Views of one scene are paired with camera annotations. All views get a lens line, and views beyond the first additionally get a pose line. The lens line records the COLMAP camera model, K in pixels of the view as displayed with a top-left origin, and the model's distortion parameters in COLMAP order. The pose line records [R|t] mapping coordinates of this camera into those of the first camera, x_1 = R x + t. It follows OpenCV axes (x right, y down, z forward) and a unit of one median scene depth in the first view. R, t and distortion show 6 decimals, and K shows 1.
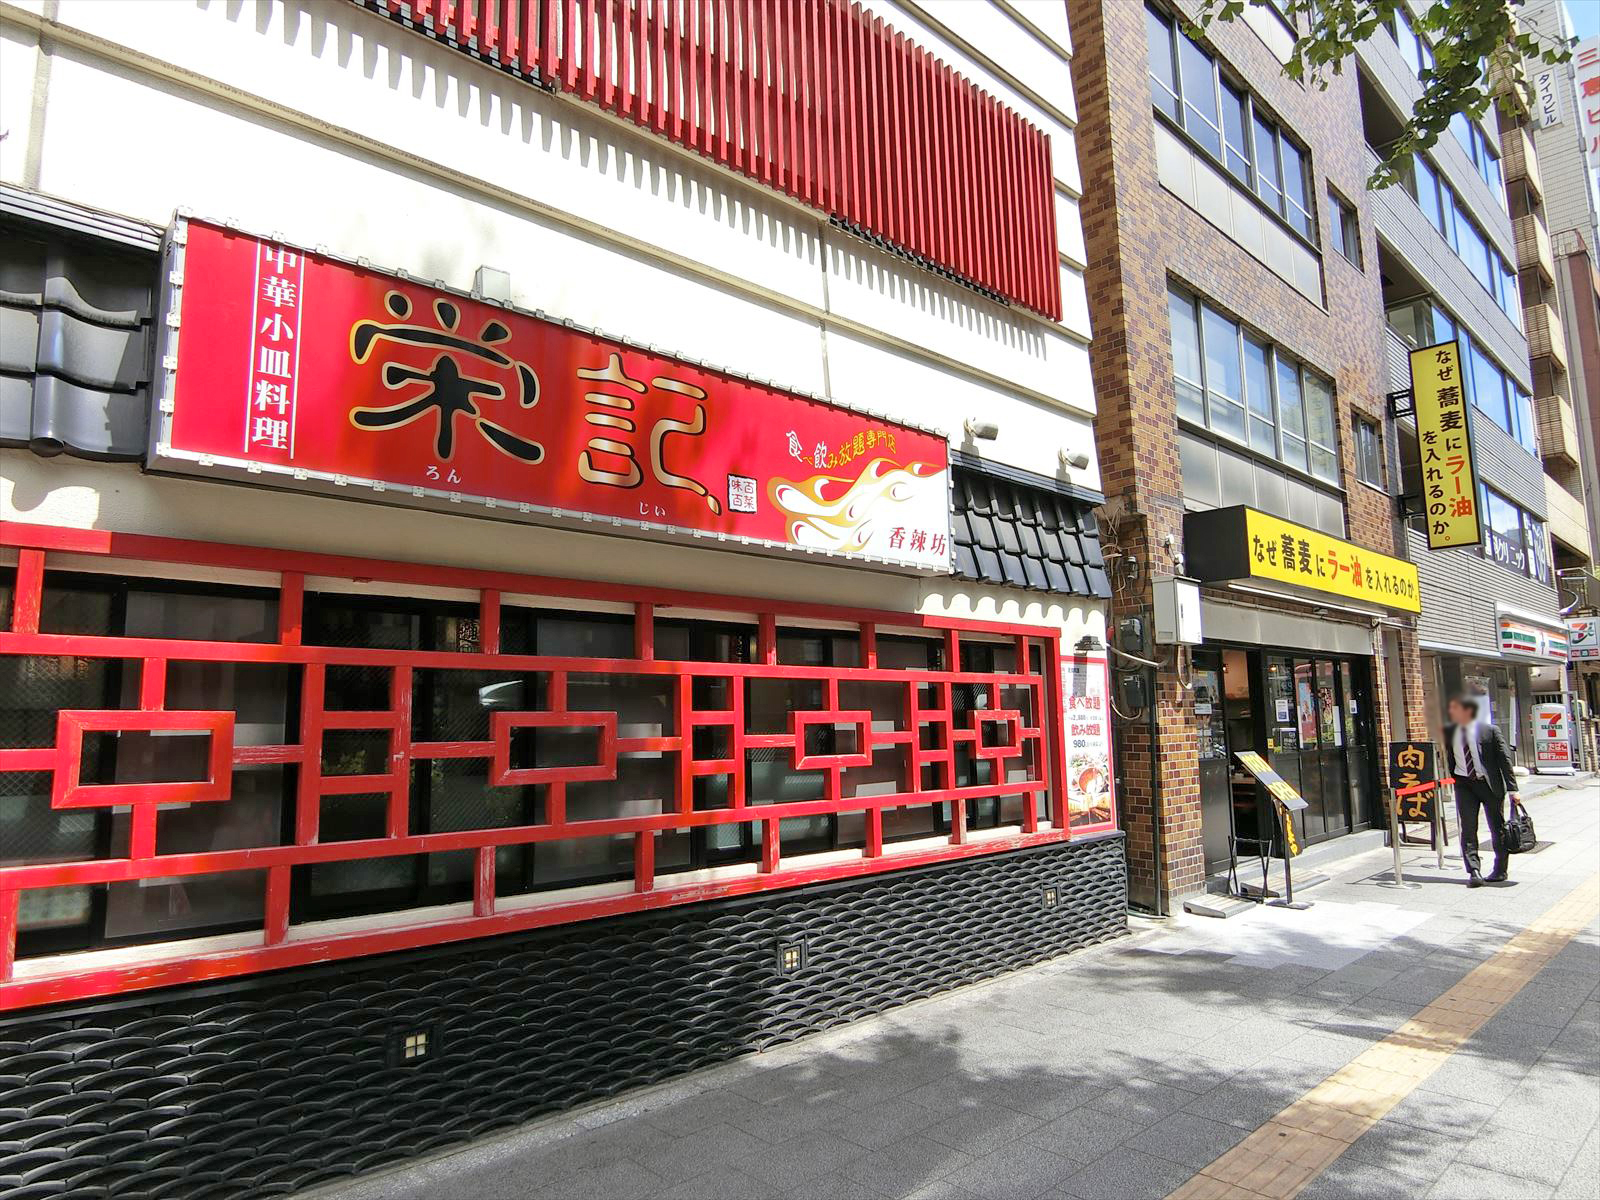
lens RADIAL K [[995.0, 0, 804.8], [0, 995.0, 607.8], [0, 0, 1]] dist [0.000243, -0.014589]
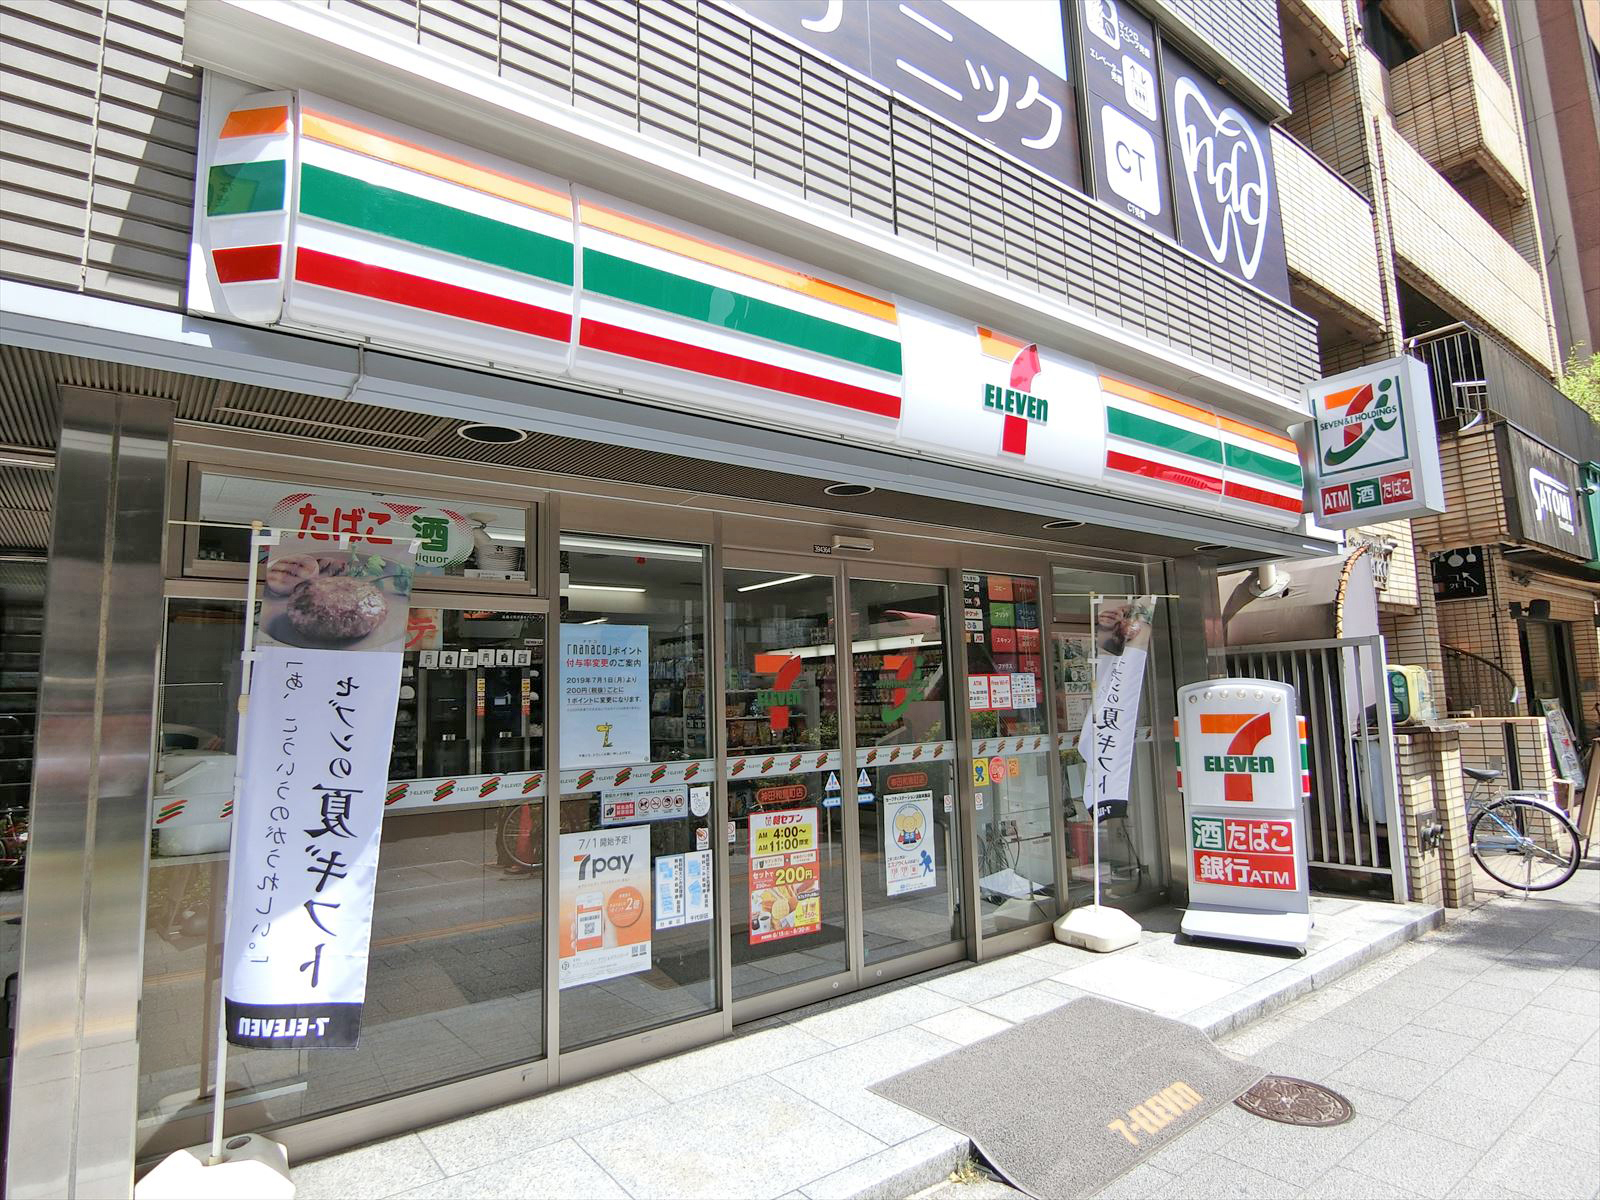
lens RADIAL K [[881.4, 0, 794.2], [0, 881.4, 597.4], [0, 0, 1]] dist [-0.025088, -0.000595]
pose [[0.991988, -0.020076, -0.124727, 0.661450], [0.020879, 0.999769, 0.005134, 0.069993], [0.124595, -0.007697, 0.992178, 0.741347]]
